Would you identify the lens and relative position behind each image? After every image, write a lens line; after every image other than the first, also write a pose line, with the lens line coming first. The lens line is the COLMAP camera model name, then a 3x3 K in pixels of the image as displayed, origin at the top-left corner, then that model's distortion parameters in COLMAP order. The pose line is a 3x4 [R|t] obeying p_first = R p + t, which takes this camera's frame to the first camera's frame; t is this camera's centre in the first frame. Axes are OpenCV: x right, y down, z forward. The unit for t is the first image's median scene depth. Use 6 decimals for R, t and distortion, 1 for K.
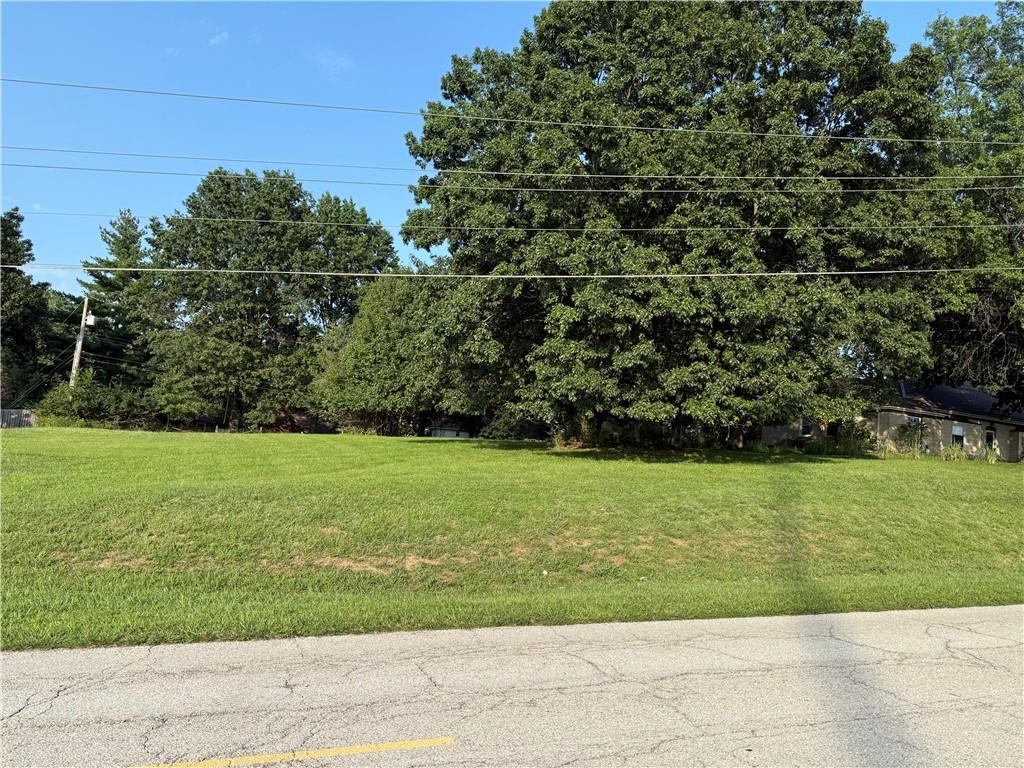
lens RADIAL K [[831.4, 0, 529.7], [0, 831.4, 379.0], [0, 0, 1]] dist [0.067328, -0.116806]
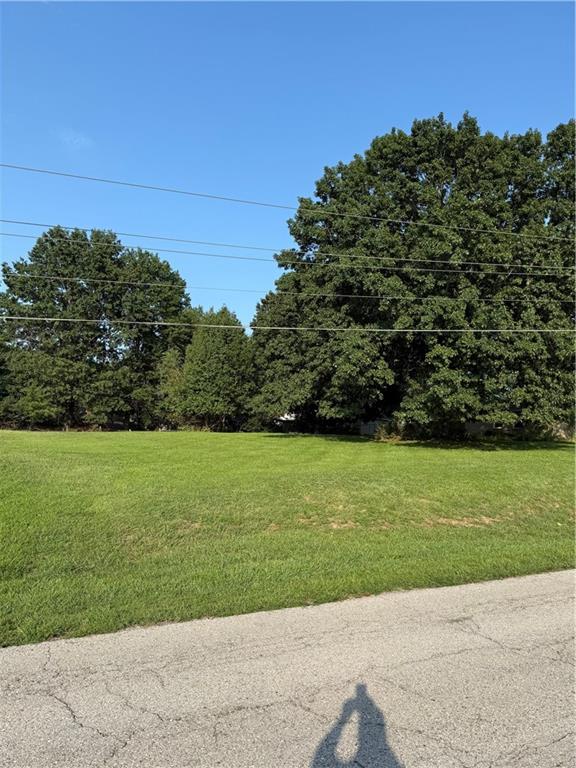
lens RADIAL K [[623.5, 0, 293.0], [0, 623.5, 375.9], [0, 0, 1]] dist [0.067328, -0.116806]
pose [[0.983636, 0.000889, 0.180164, -0.385297], [0.000747, 0.999959, -0.009011, -0.023250], [-0.180165, 0.008998, 0.983595, -0.041922]]
